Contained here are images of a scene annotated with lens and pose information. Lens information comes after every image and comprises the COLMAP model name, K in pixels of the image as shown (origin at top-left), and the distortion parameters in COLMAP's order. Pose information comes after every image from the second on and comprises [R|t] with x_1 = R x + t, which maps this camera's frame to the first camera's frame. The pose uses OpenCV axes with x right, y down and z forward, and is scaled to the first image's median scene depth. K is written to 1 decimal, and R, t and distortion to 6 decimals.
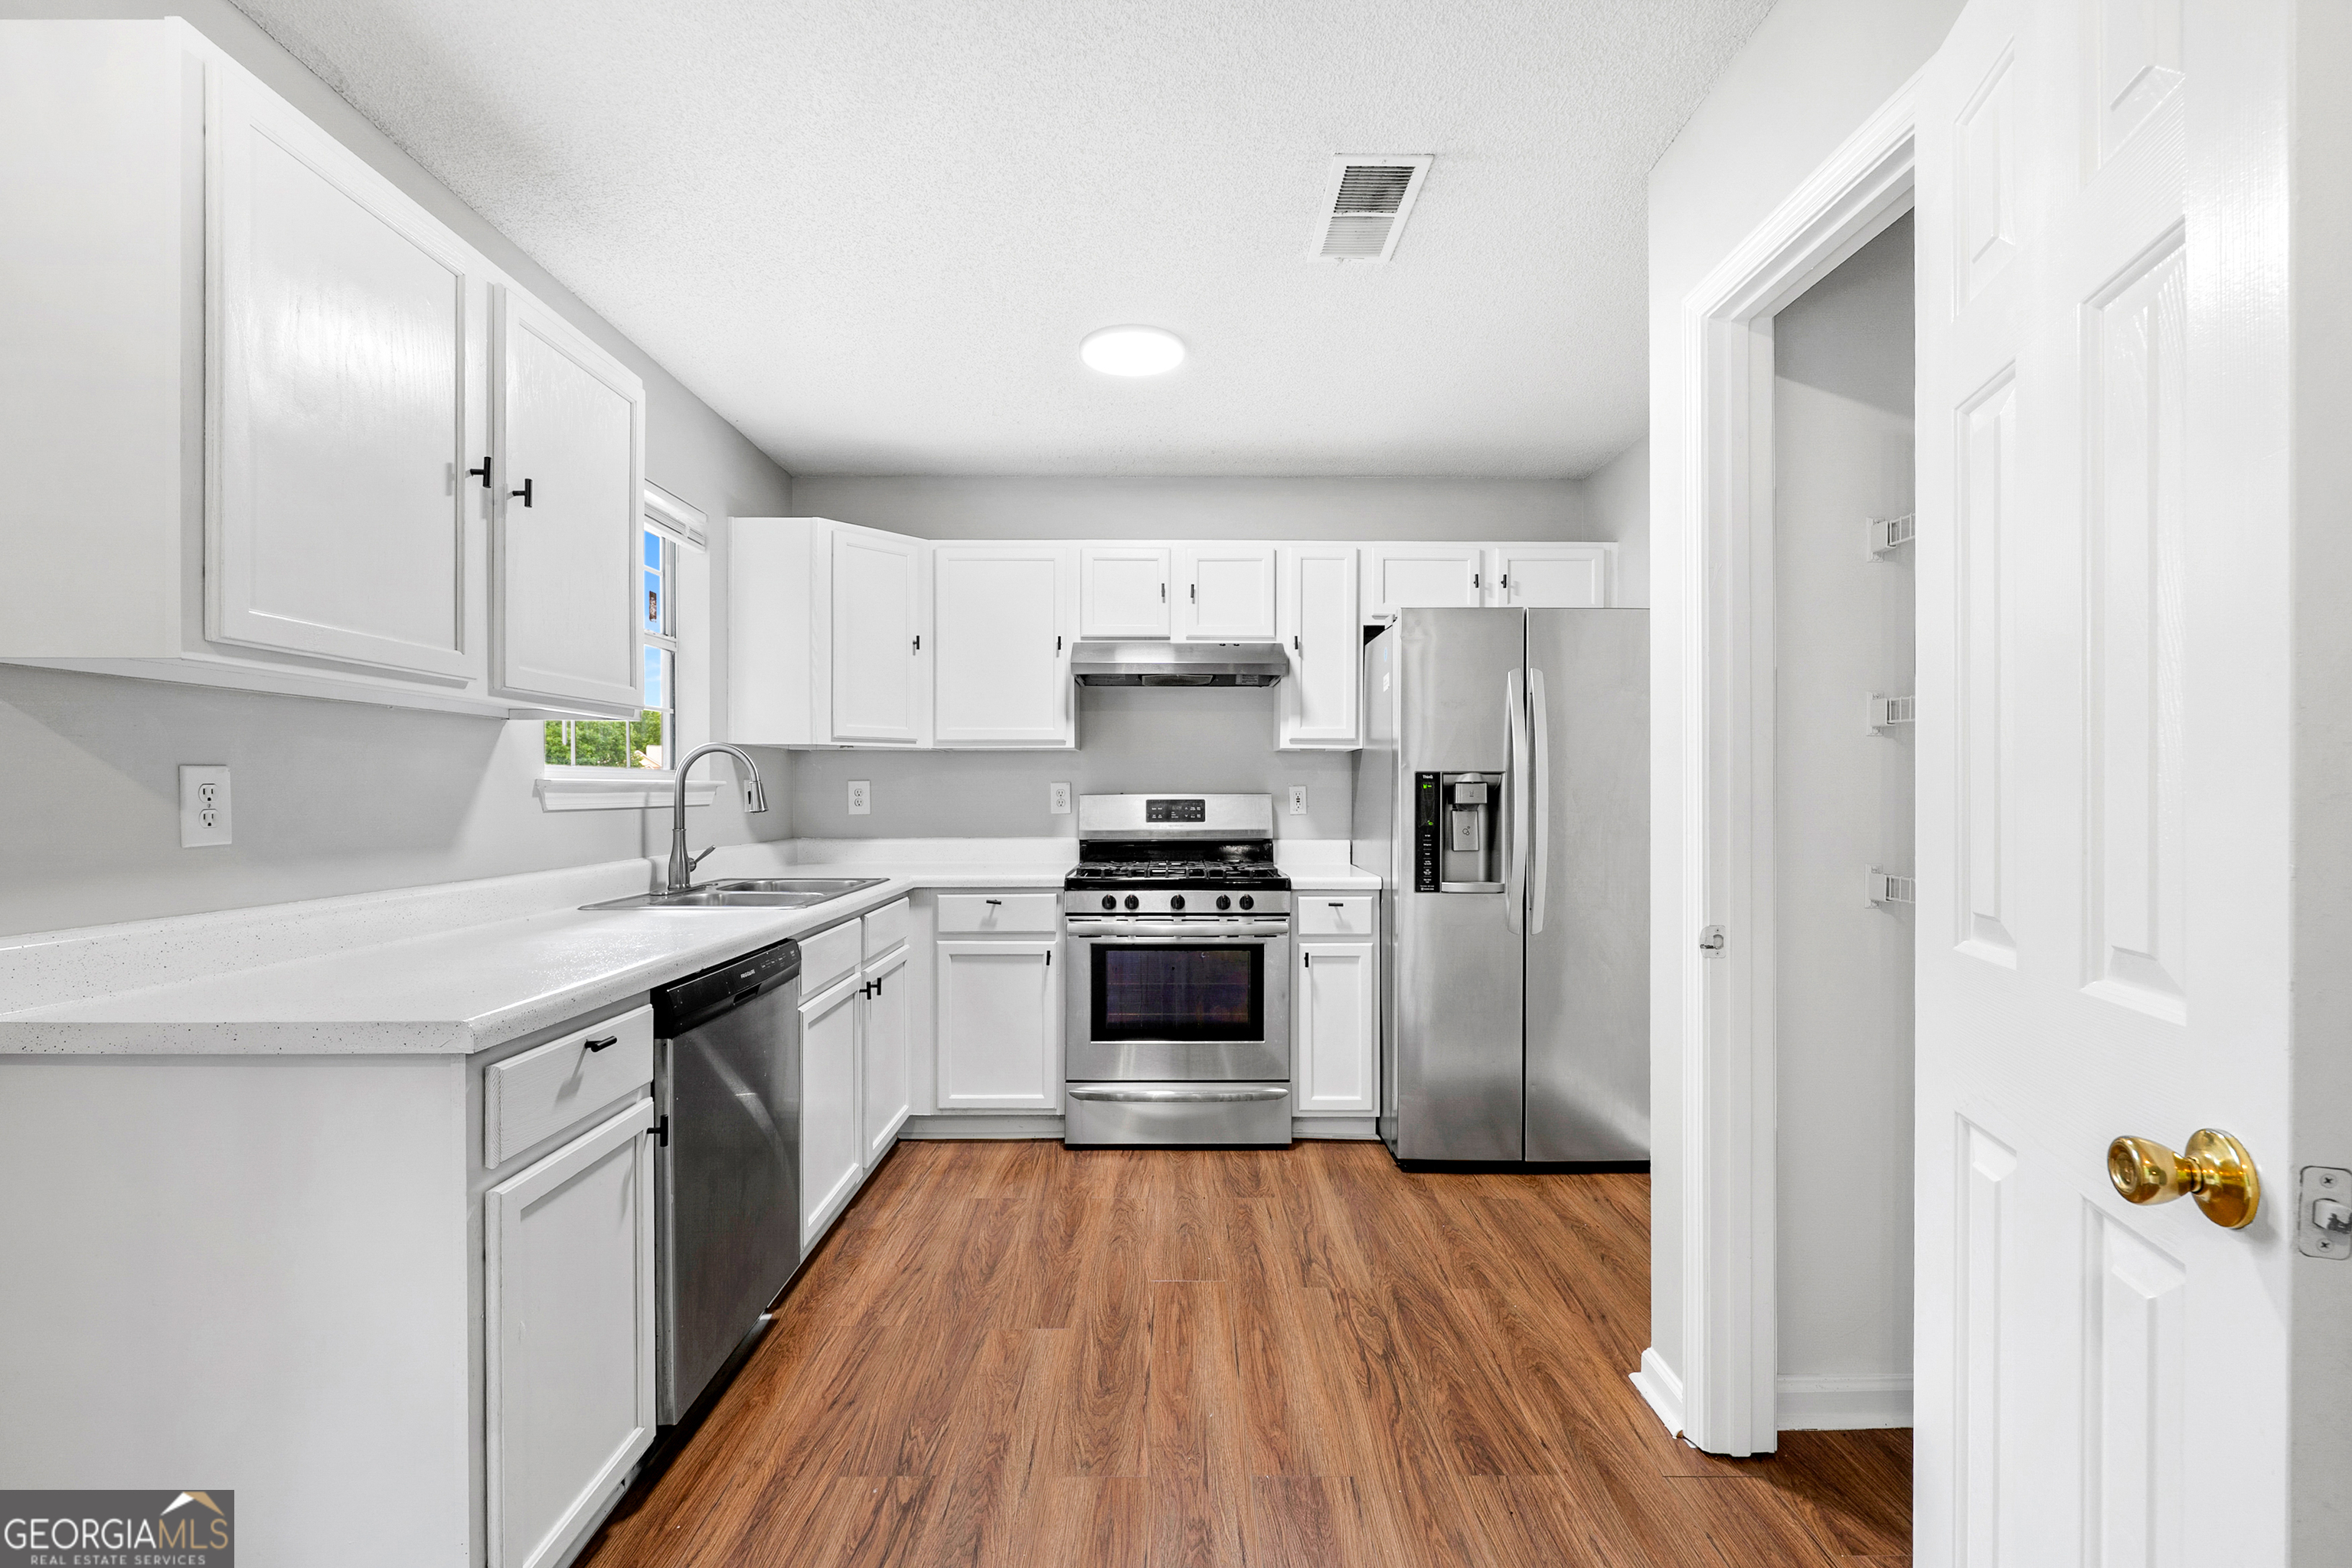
lens RADIAL K [[1010.7, 0, 1175.9], [0, 1010.7, 797.5], [0, 0, 1]] dist [-0.001717, -0.000605]
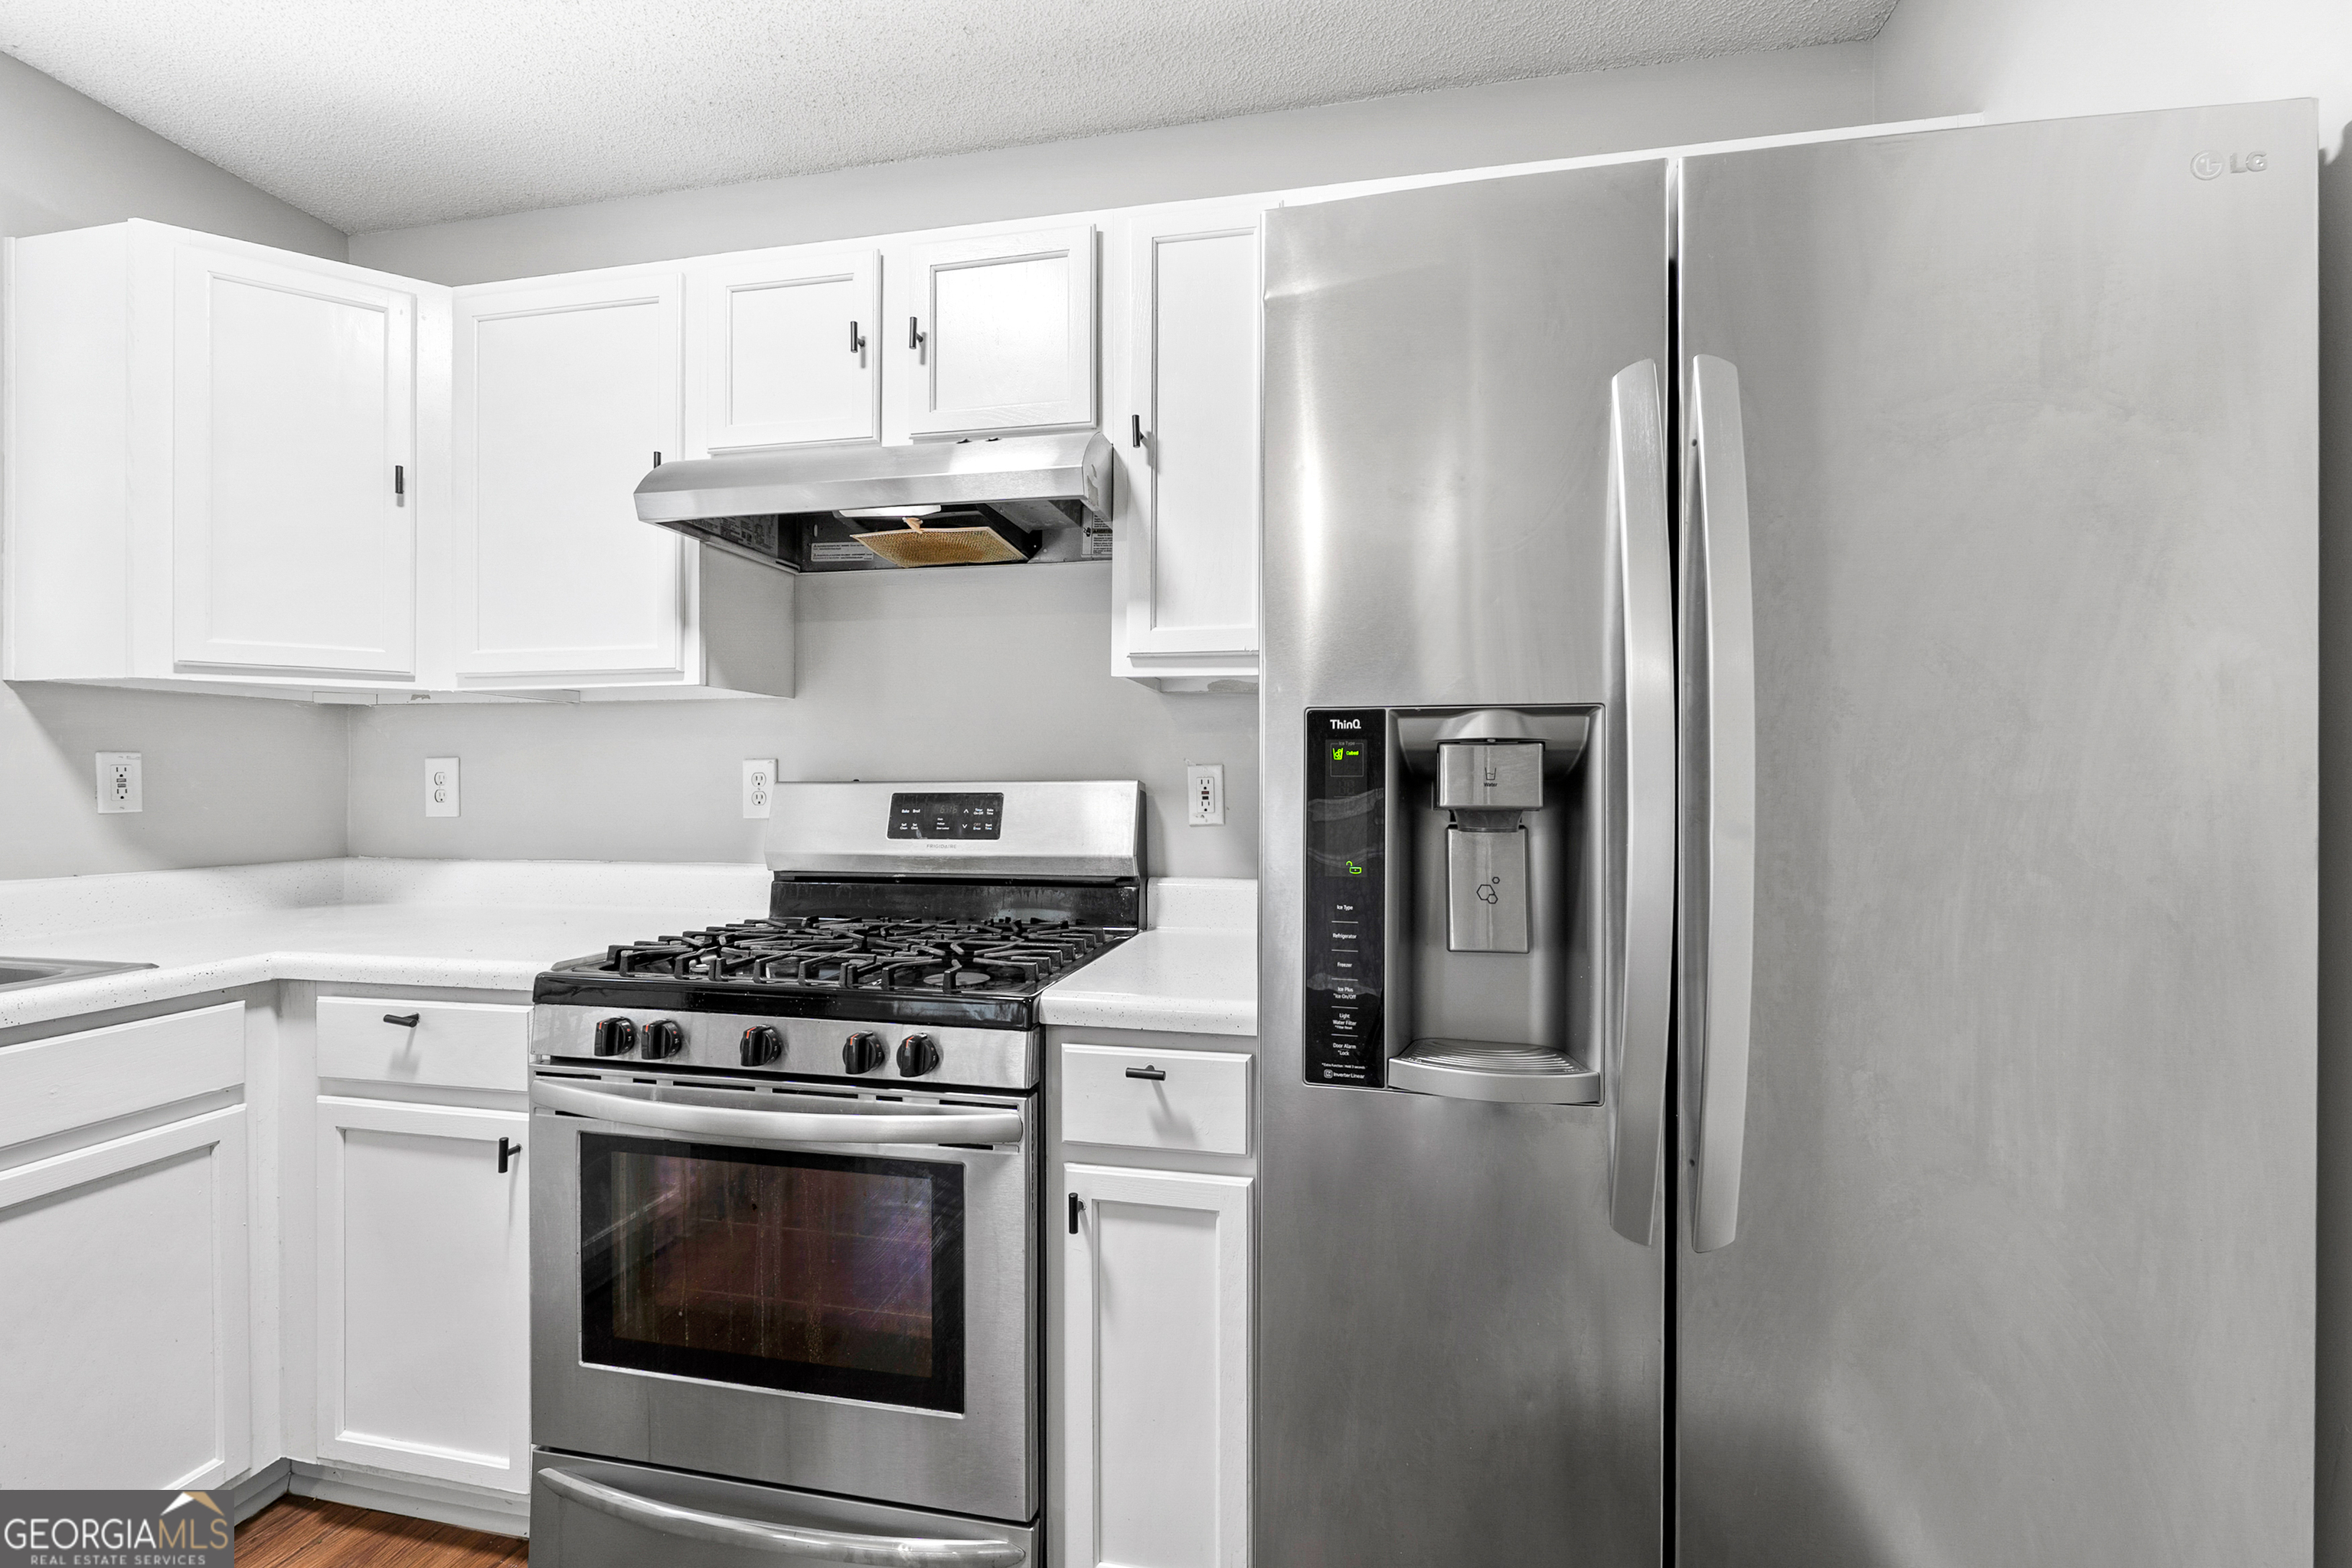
lens RADIAL K [[1004.4, 0, 1176.0], [0, 1004.4, 784.0], [0, 0, 1]] dist [0.000619, -0.000033]
pose [[0.977136, 0.001397, -0.212612, 0.246907], [-0.002760, 0.999977, -0.006116, 0.000545], [0.212599, 0.006563, 0.977118, 0.632203]]
